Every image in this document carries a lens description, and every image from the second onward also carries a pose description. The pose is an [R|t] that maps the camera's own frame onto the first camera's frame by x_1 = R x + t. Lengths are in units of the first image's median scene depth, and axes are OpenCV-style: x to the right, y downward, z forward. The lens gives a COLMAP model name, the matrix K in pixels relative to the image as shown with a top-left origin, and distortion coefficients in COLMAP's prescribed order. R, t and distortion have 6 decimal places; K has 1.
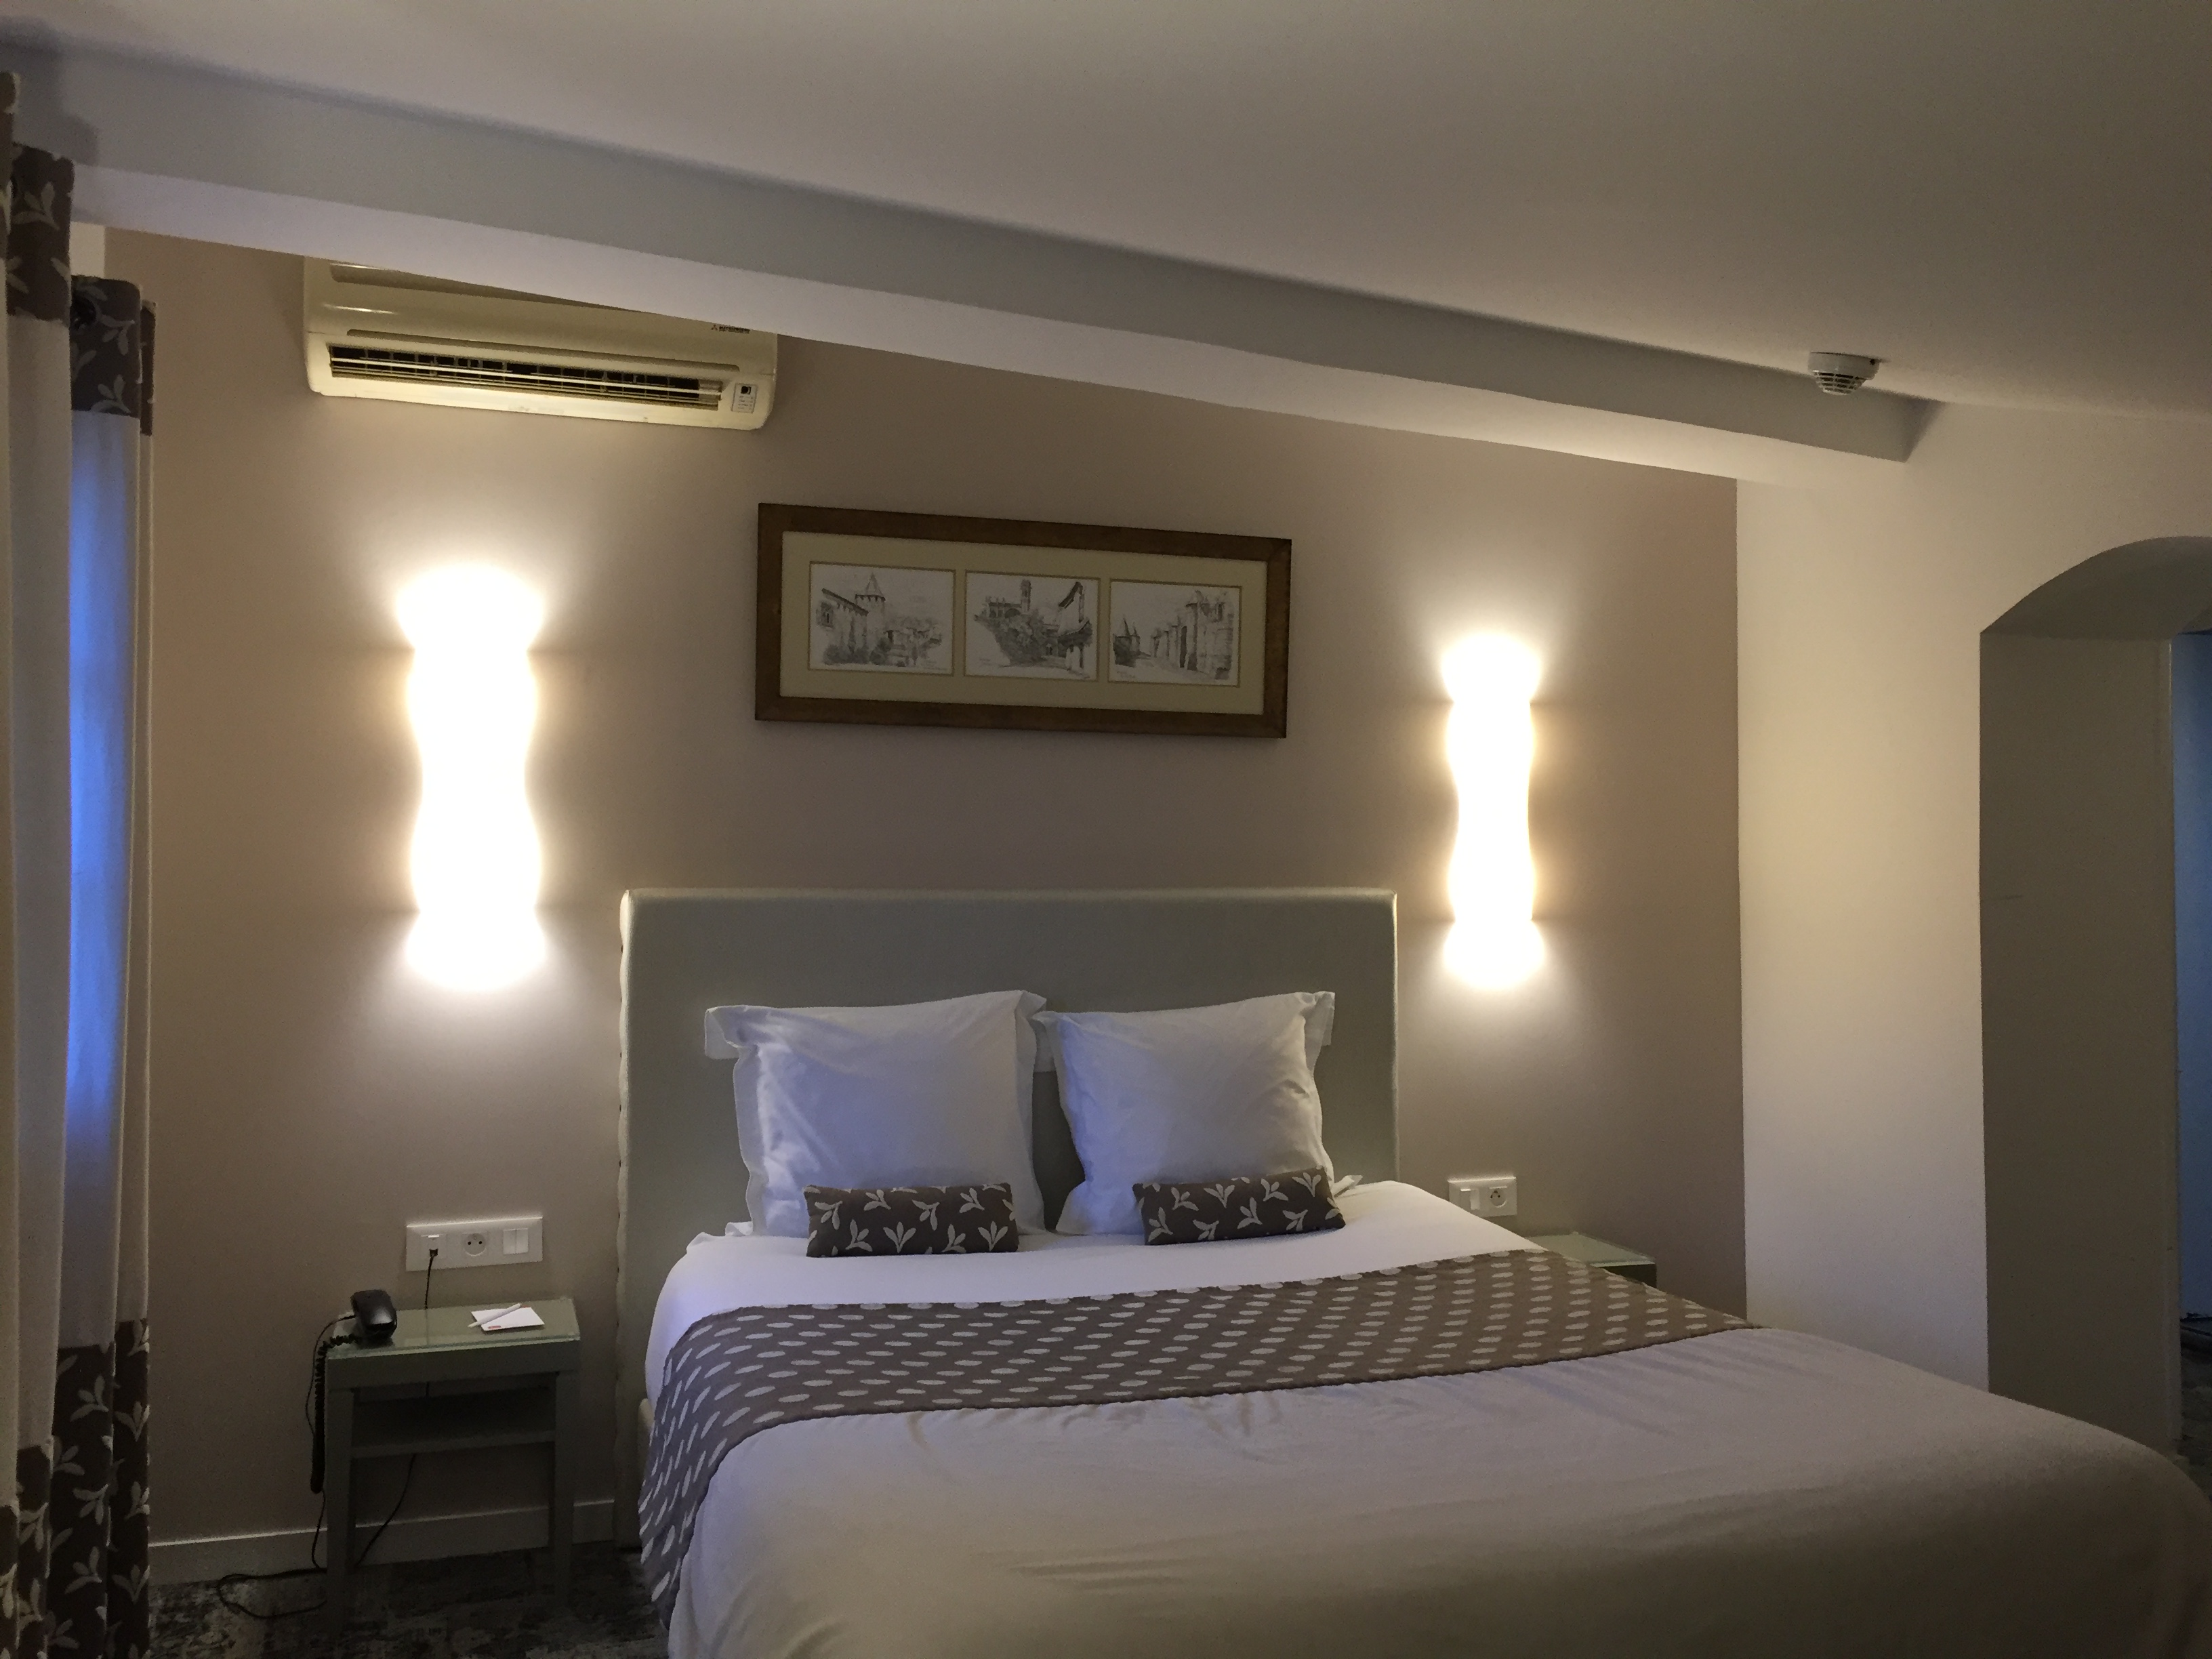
lens RADIAL K [[1941.9, 0, 1118.5], [0, 1941.9, 826.5], [0, 0, 1]] dist [0.073615, -0.070913]
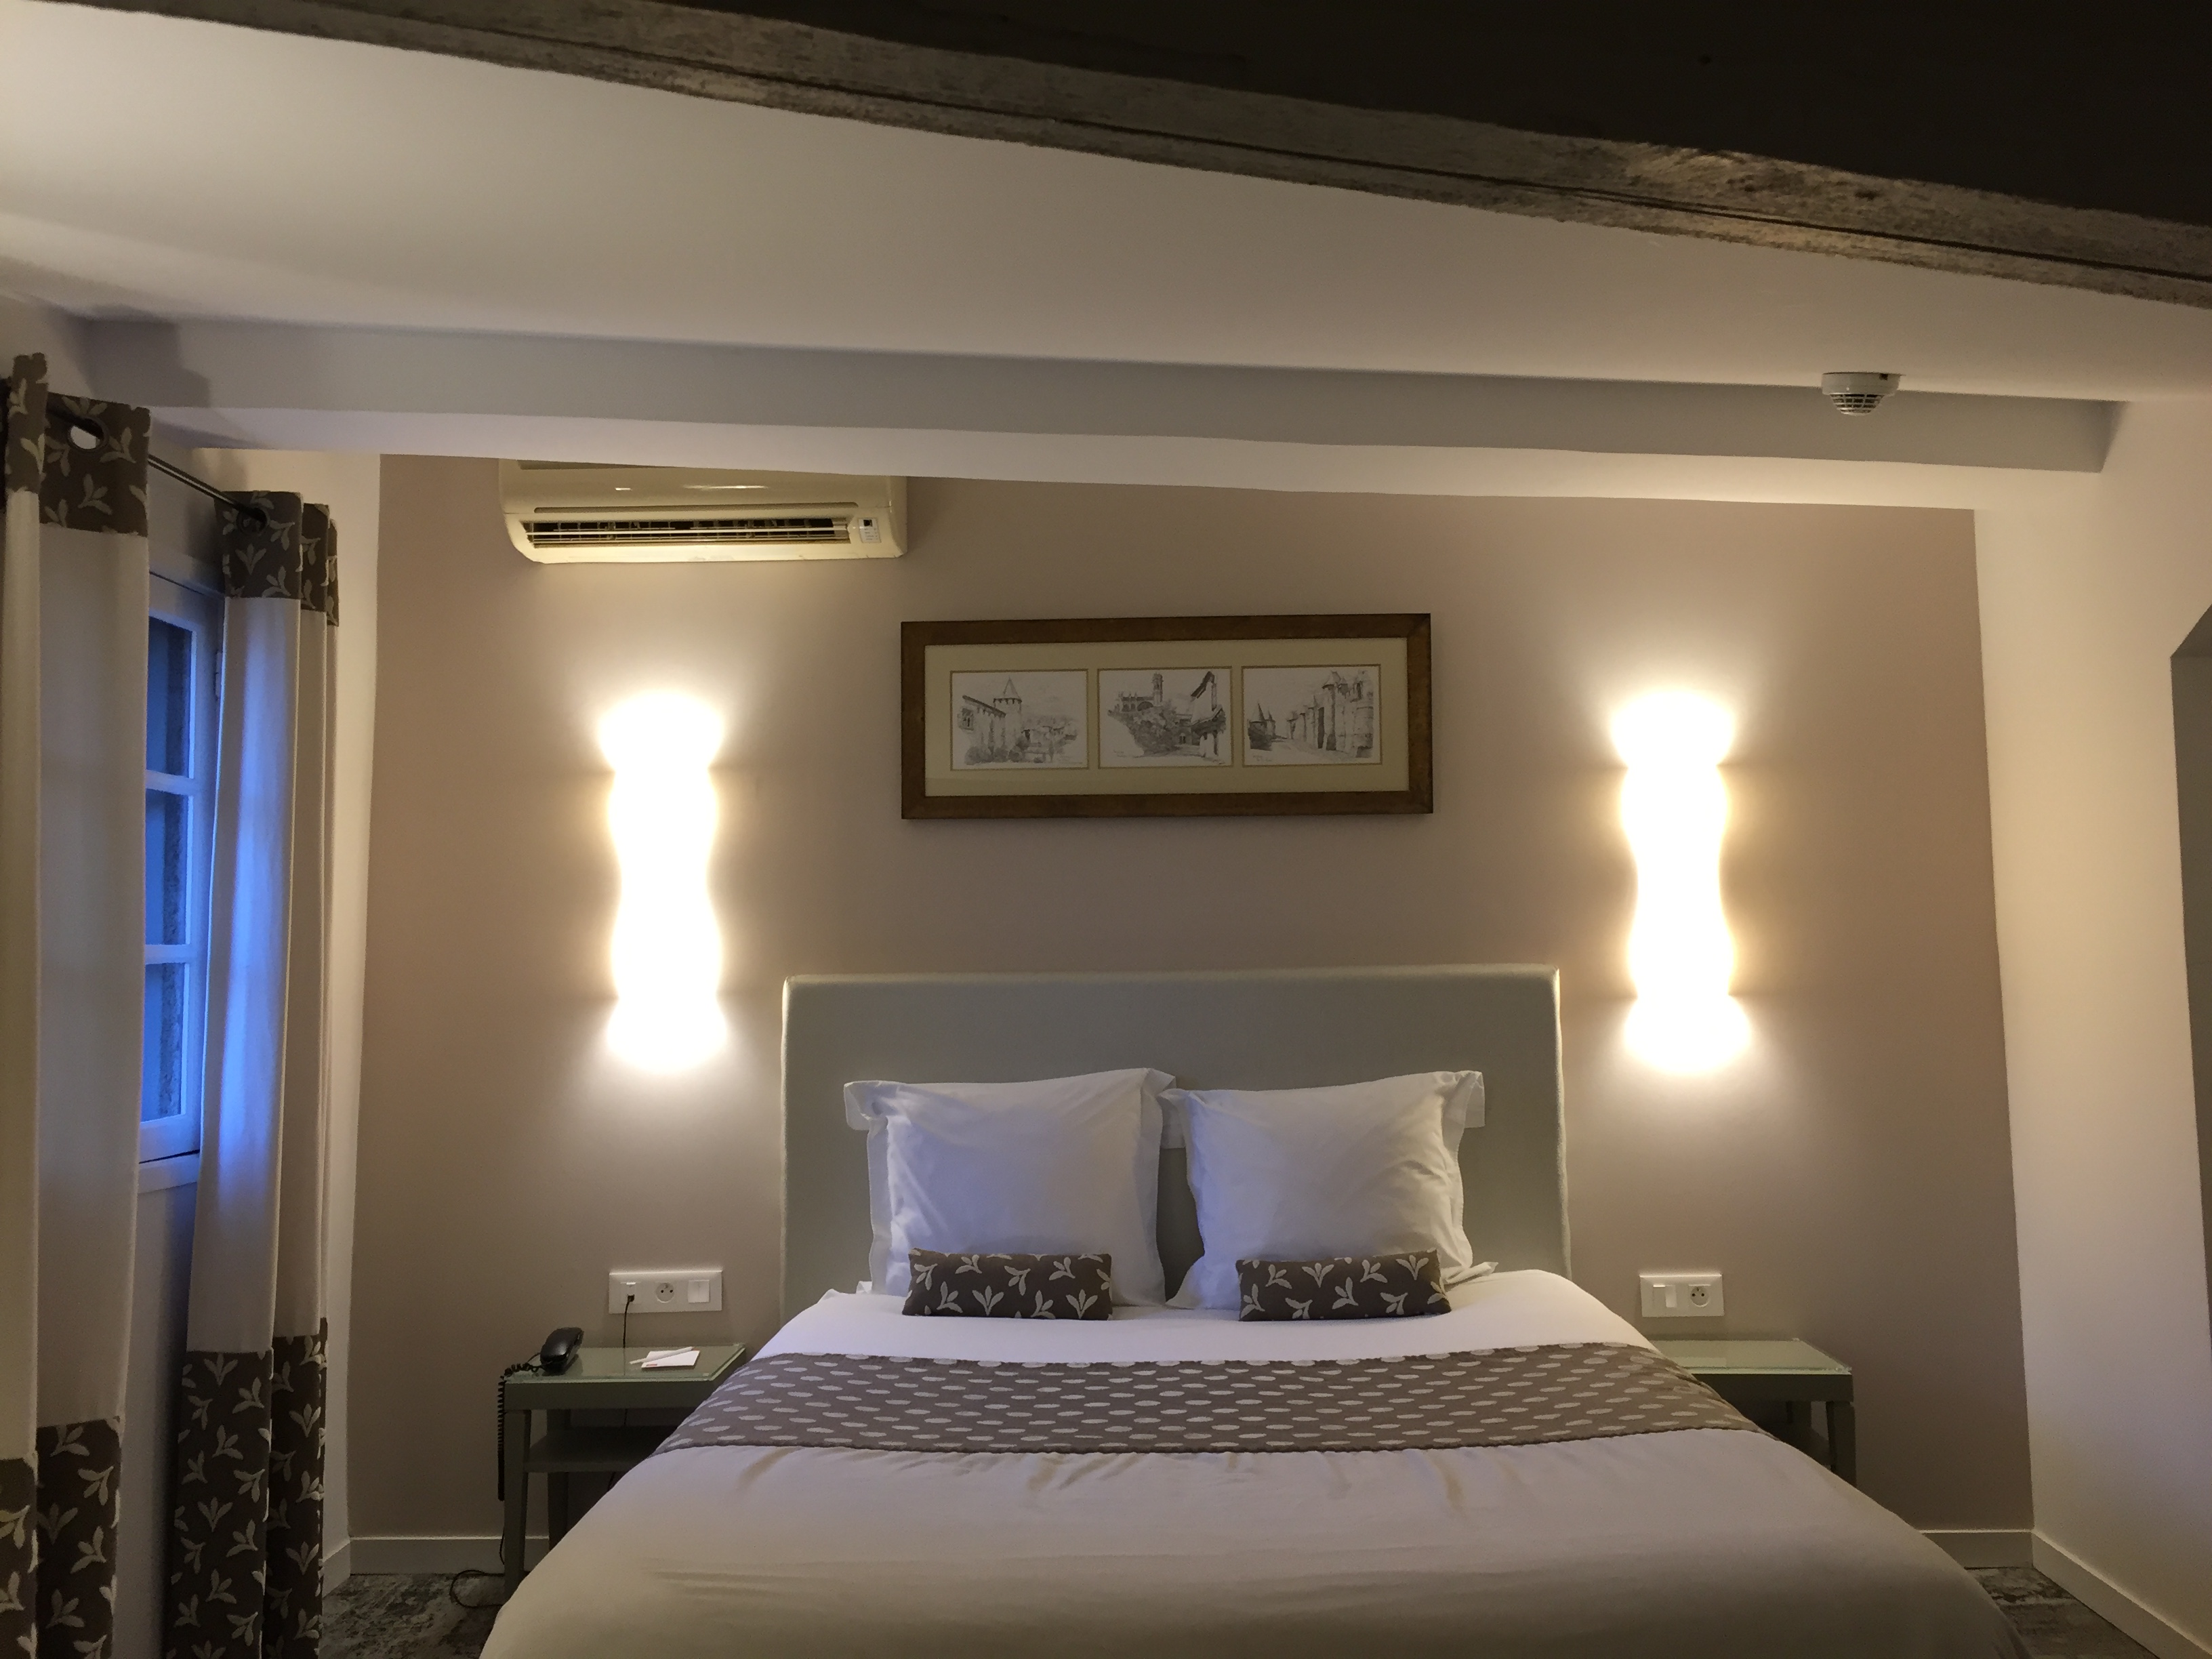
lens RADIAL K [[1941.9, 0, 1098.5], [0, 1941.9, 818.3], [0, 0, 1]] dist [0.073615, -0.070913]
pose [[0.937176, -0.045192, -0.345917, 0.302678], [0.025458, 0.997789, -0.061384, 0.015186], [0.347927, 0.048722, 0.936255, 0.016163]]
